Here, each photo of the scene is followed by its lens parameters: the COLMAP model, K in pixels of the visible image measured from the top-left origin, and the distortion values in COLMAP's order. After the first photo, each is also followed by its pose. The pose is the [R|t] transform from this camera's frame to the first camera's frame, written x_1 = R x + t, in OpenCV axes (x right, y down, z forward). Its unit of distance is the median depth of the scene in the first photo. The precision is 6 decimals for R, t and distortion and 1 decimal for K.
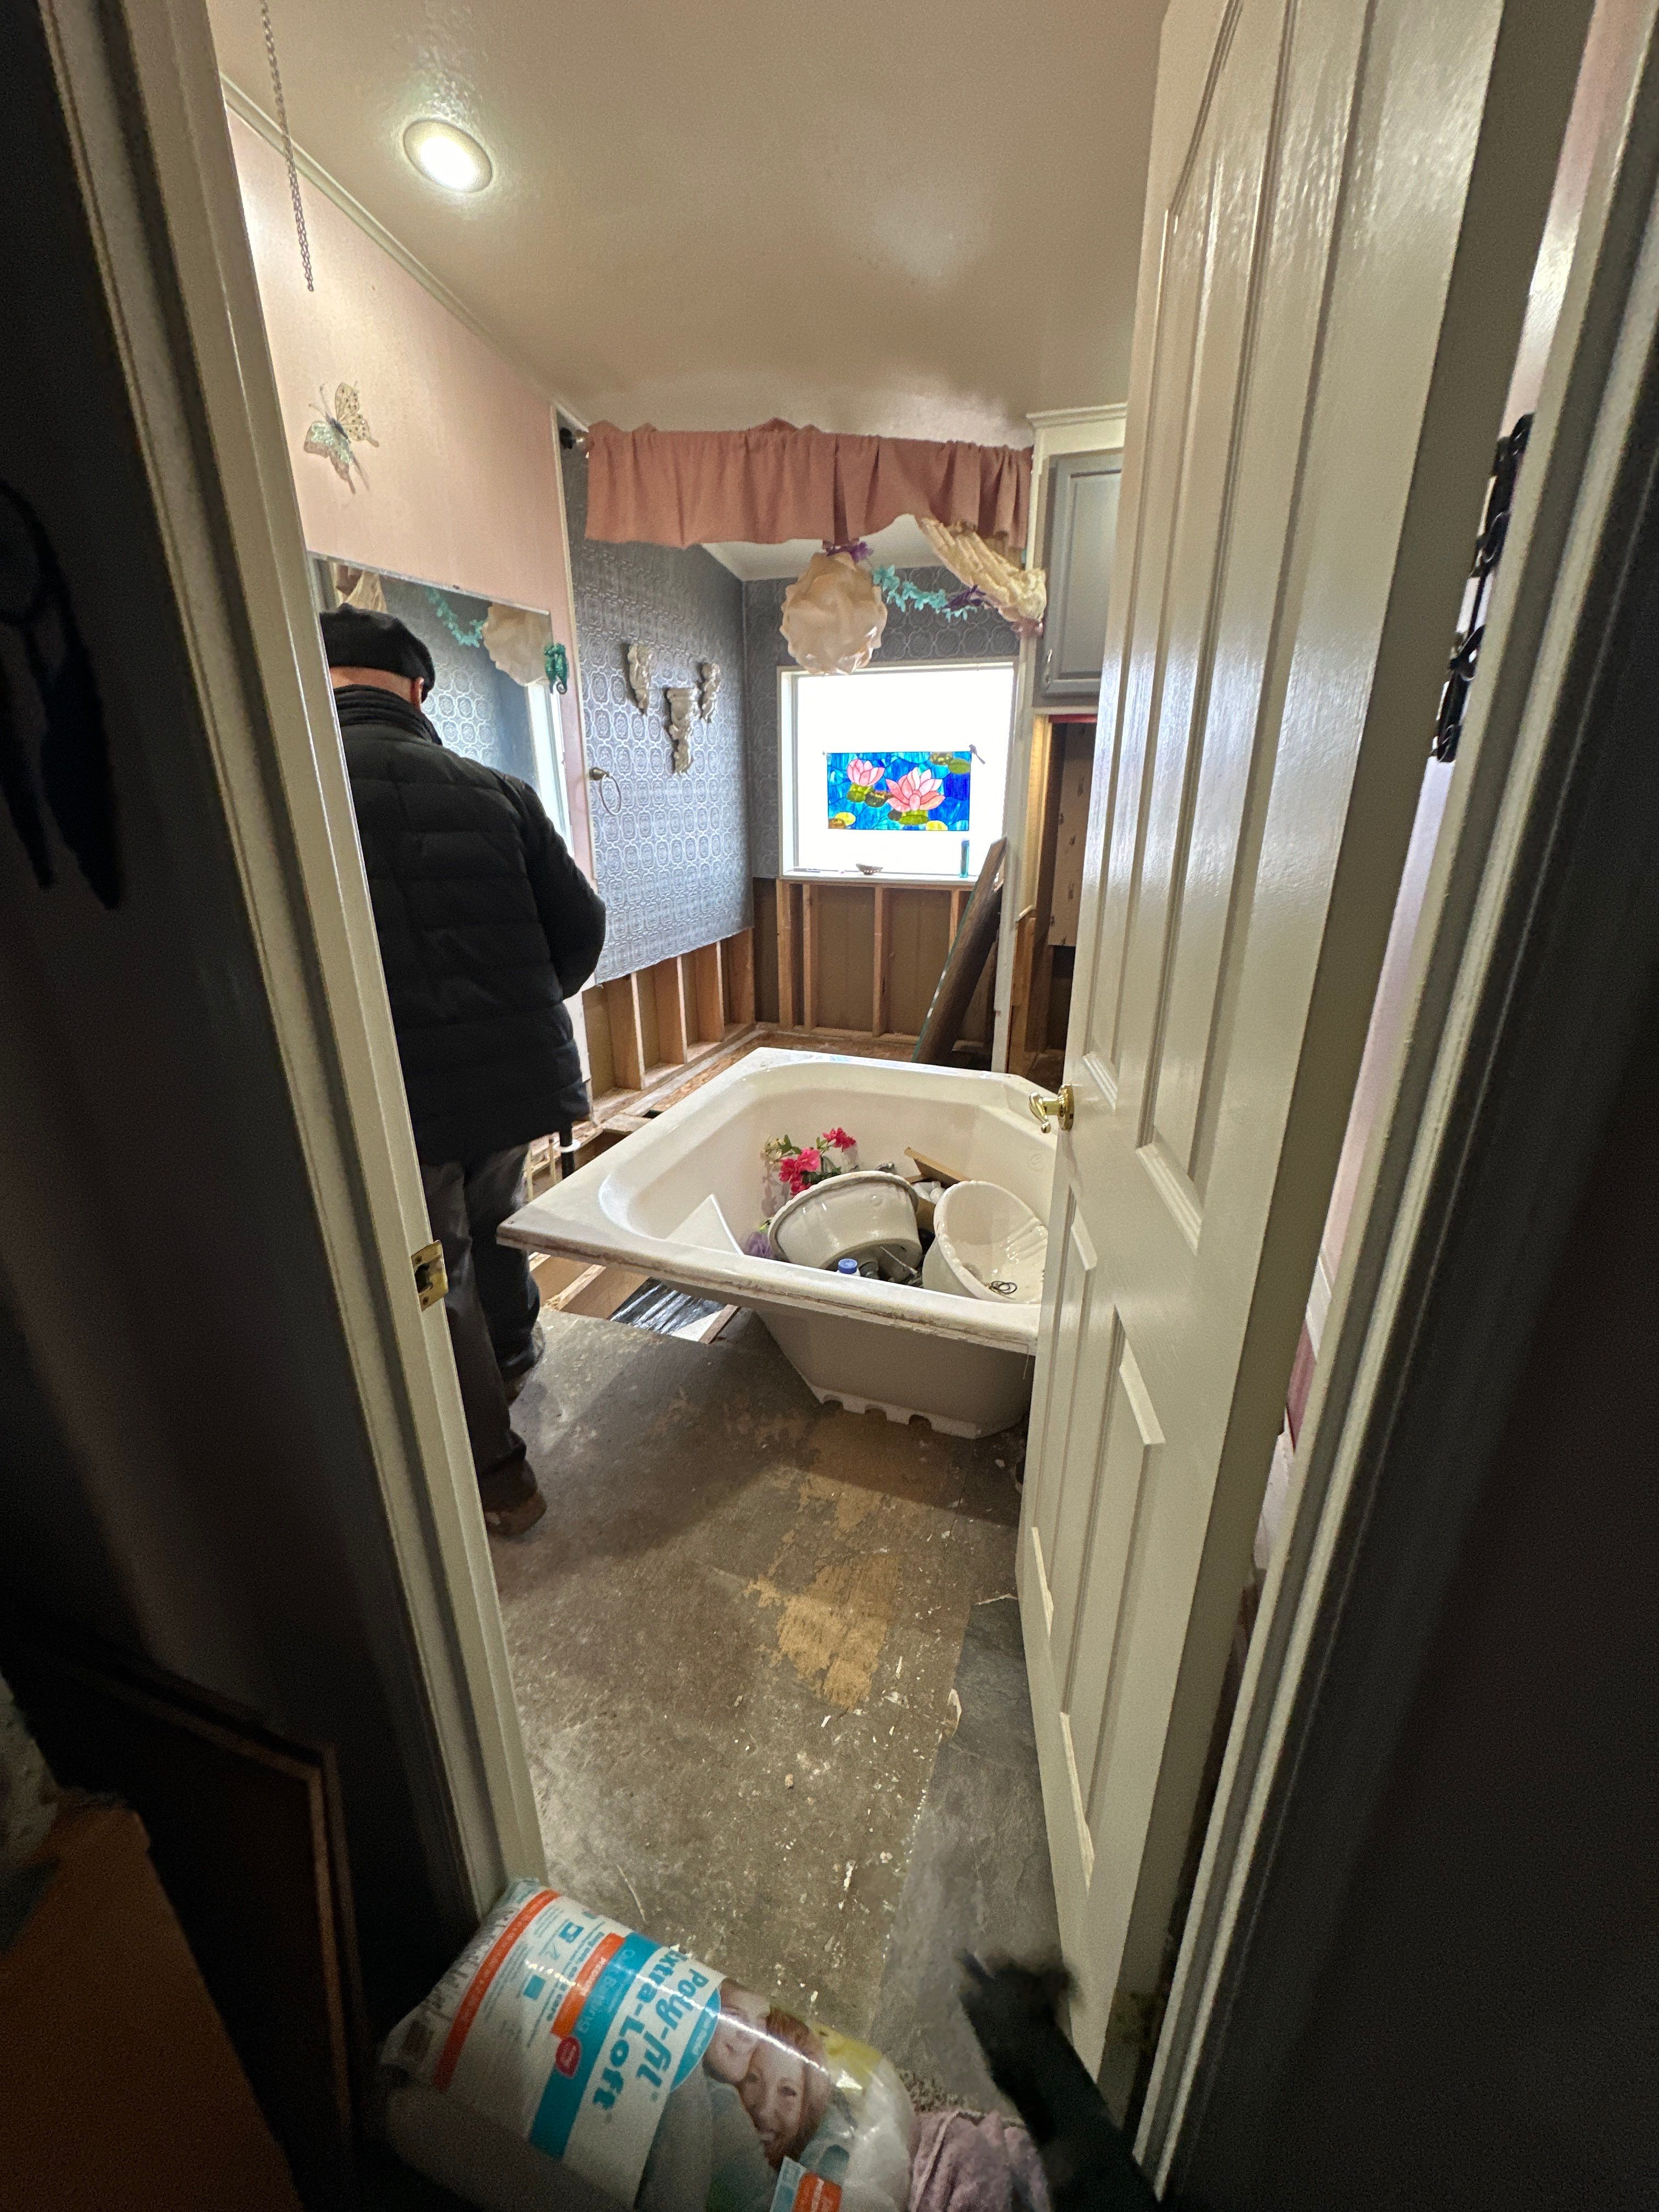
lens RADIAL K [[876.7, 0, 842.9], [0, 876.7, 1102.6], [0, 0, 1]] dist [-0.004038, 0.000966]
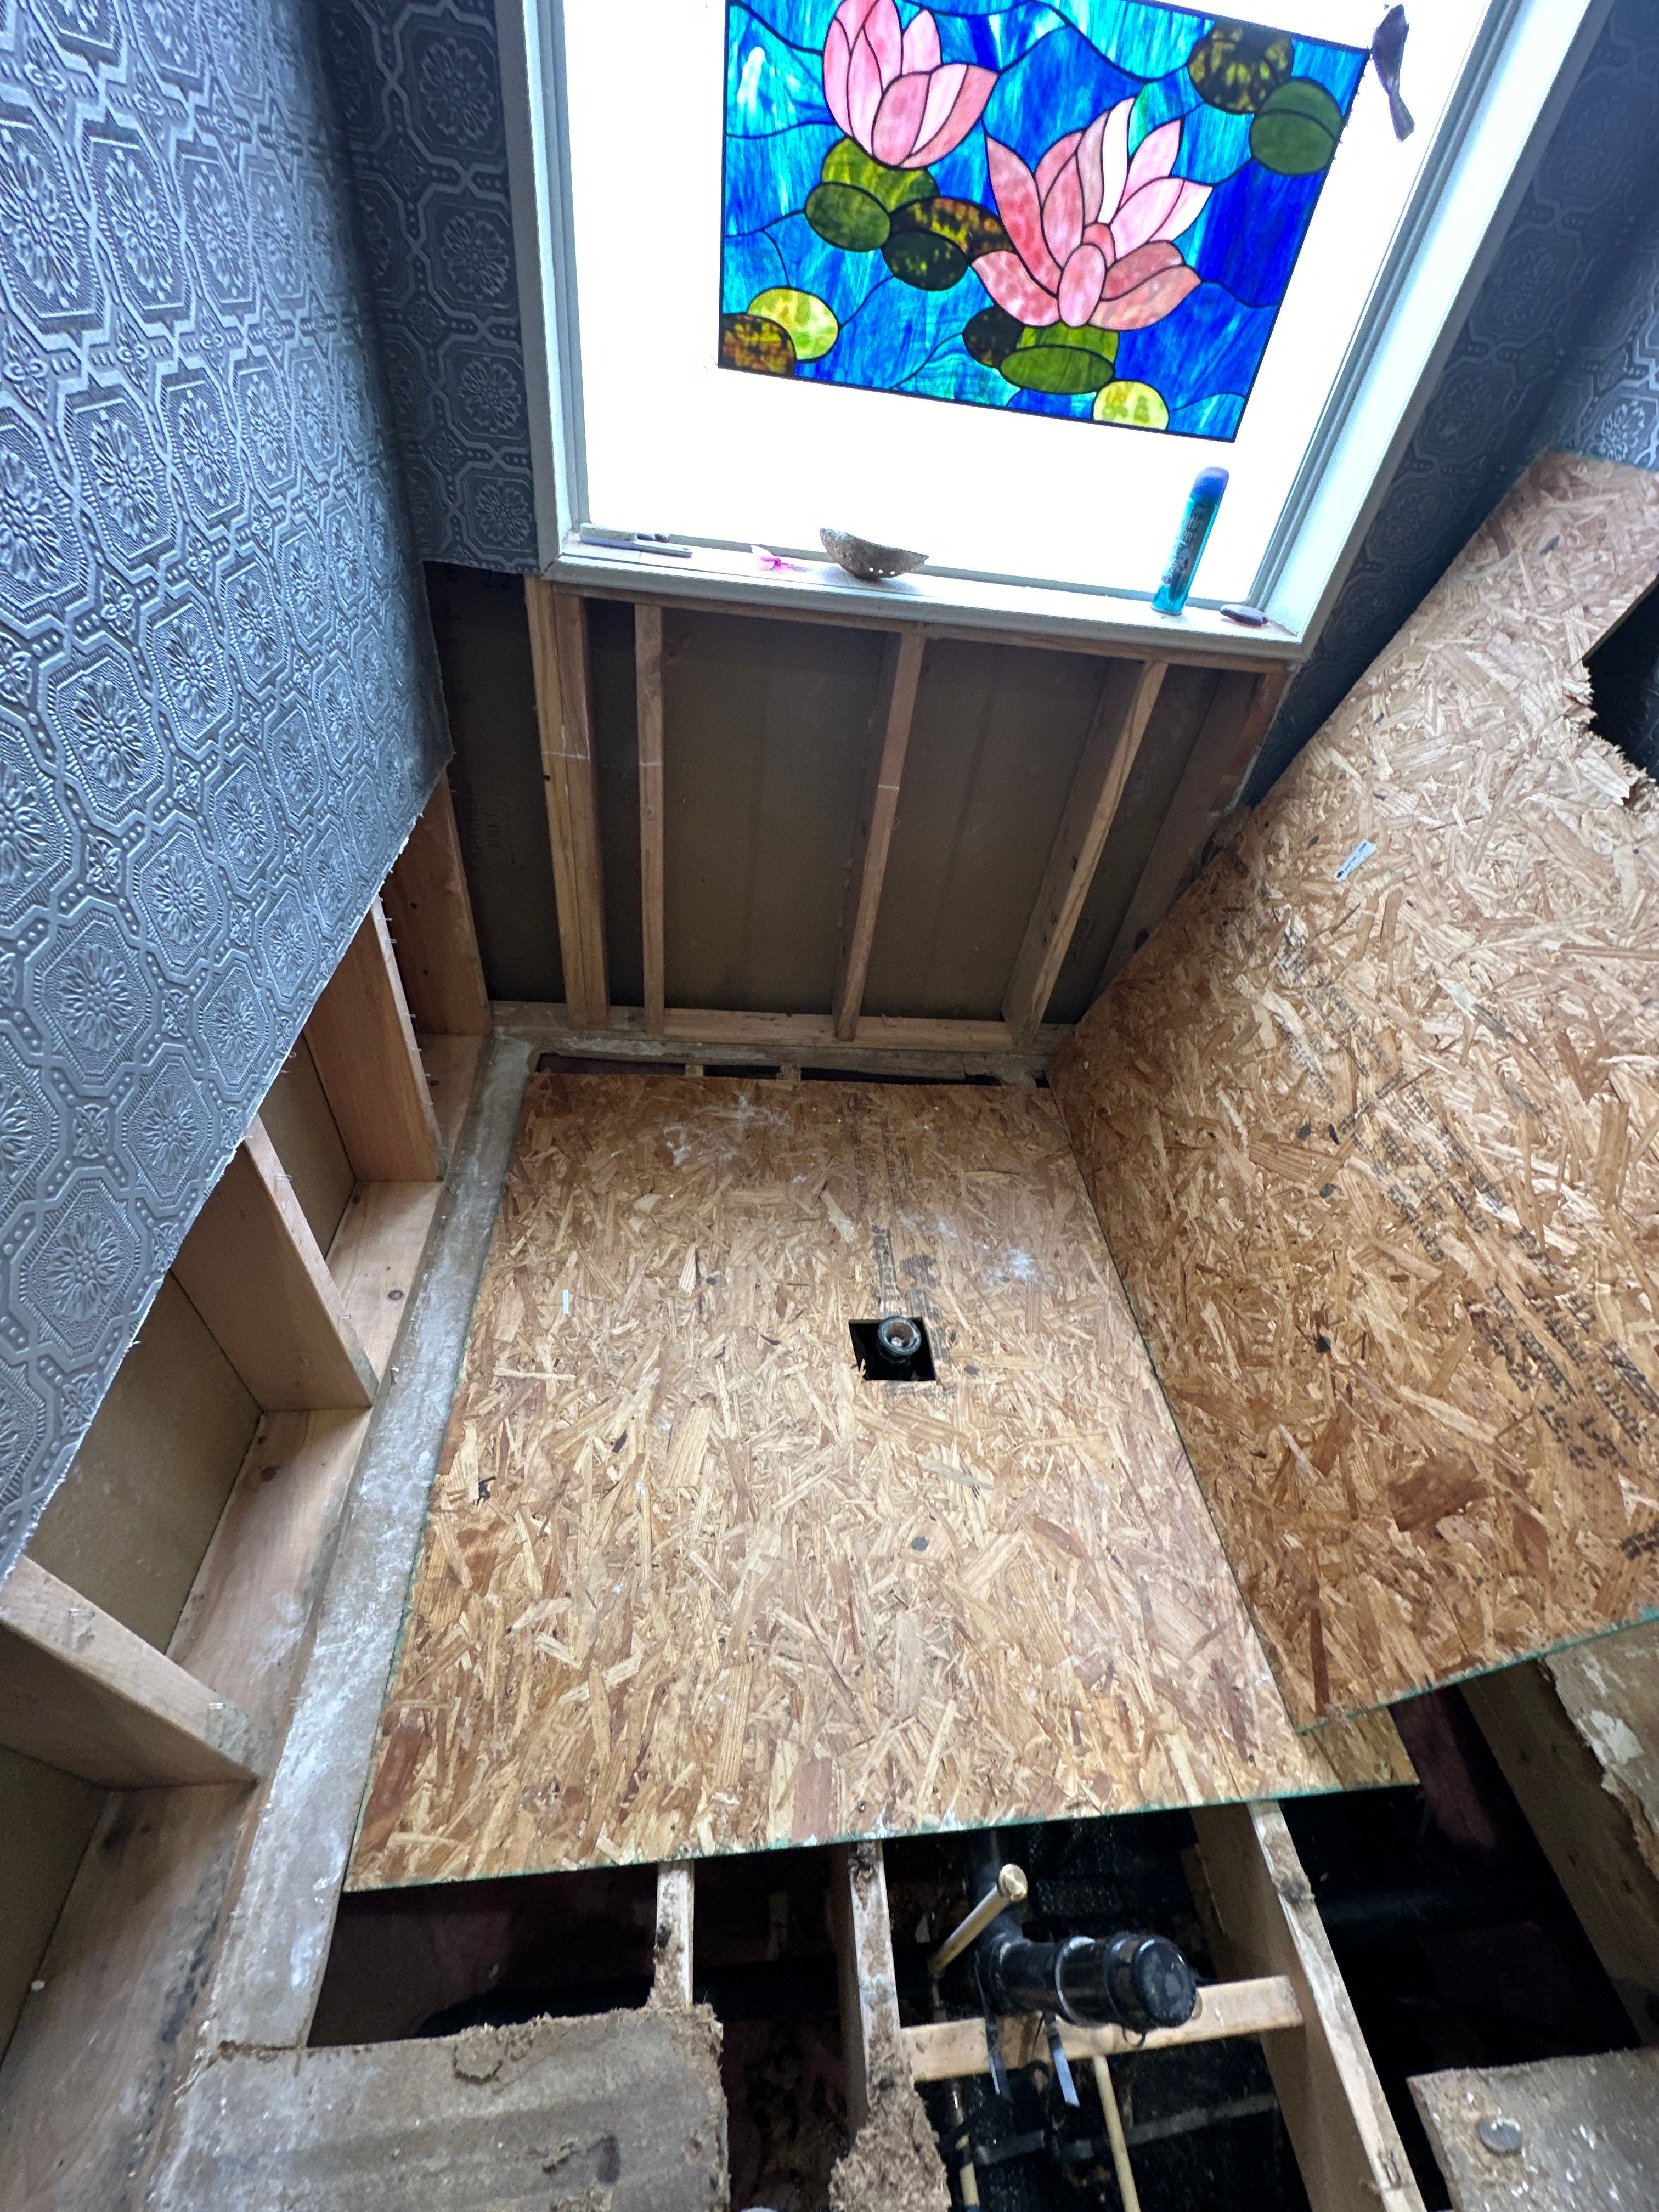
lens RADIAL K [[876.7, 0, 836.9], [0, 876.7, 1098.6], [0, 0, 1]] dist [-0.004038, 0.000966]
pose [[0.903902, -0.198803, 0.378732, -0.129117], [0.028824, 0.911725, 0.409788, -0.228149], [-0.426767, -0.359491, 0.829841, 0.719709]]
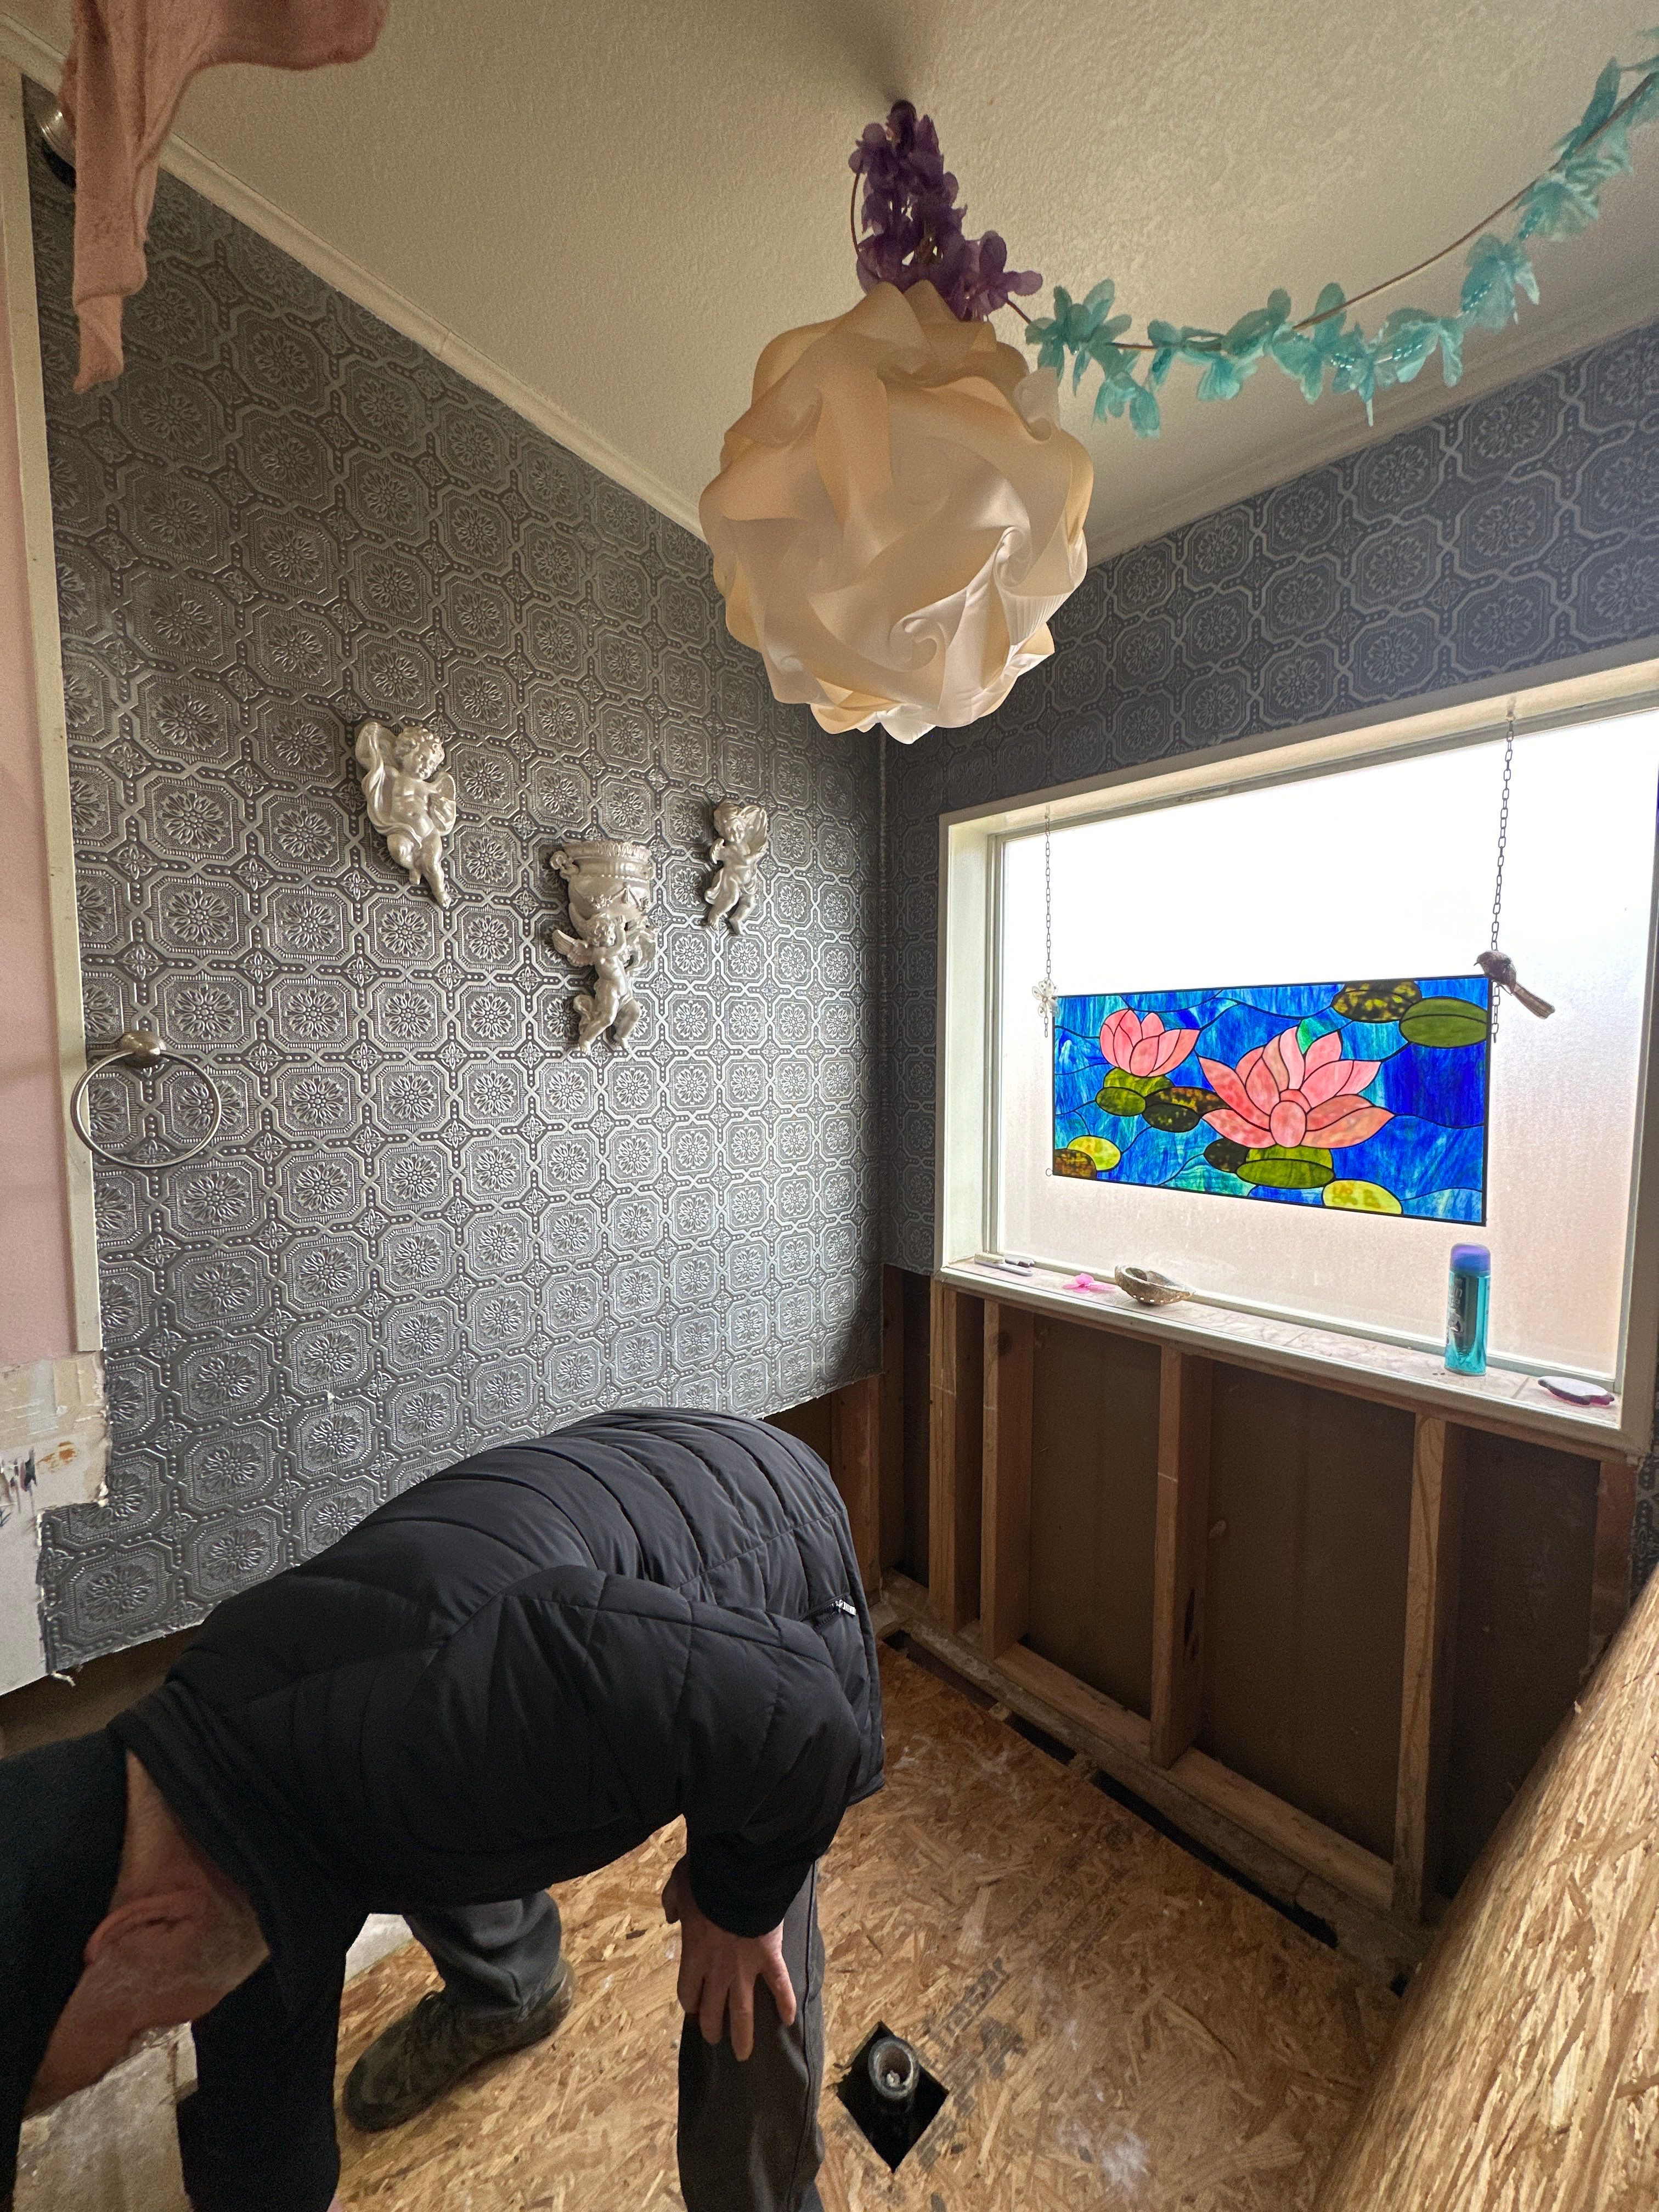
lens RADIAL K [[876.7, 0, 841.8], [0, 876.7, 1108.8], [0, 0, 1]] dist [-0.004038, 0.000966]
pose [[0.885510, 0.031921, -0.463523, 0.085215], [-0.159500, 0.957895, -0.238741, -0.236671], [0.436385, 0.285340, 0.853317, 0.624781]]
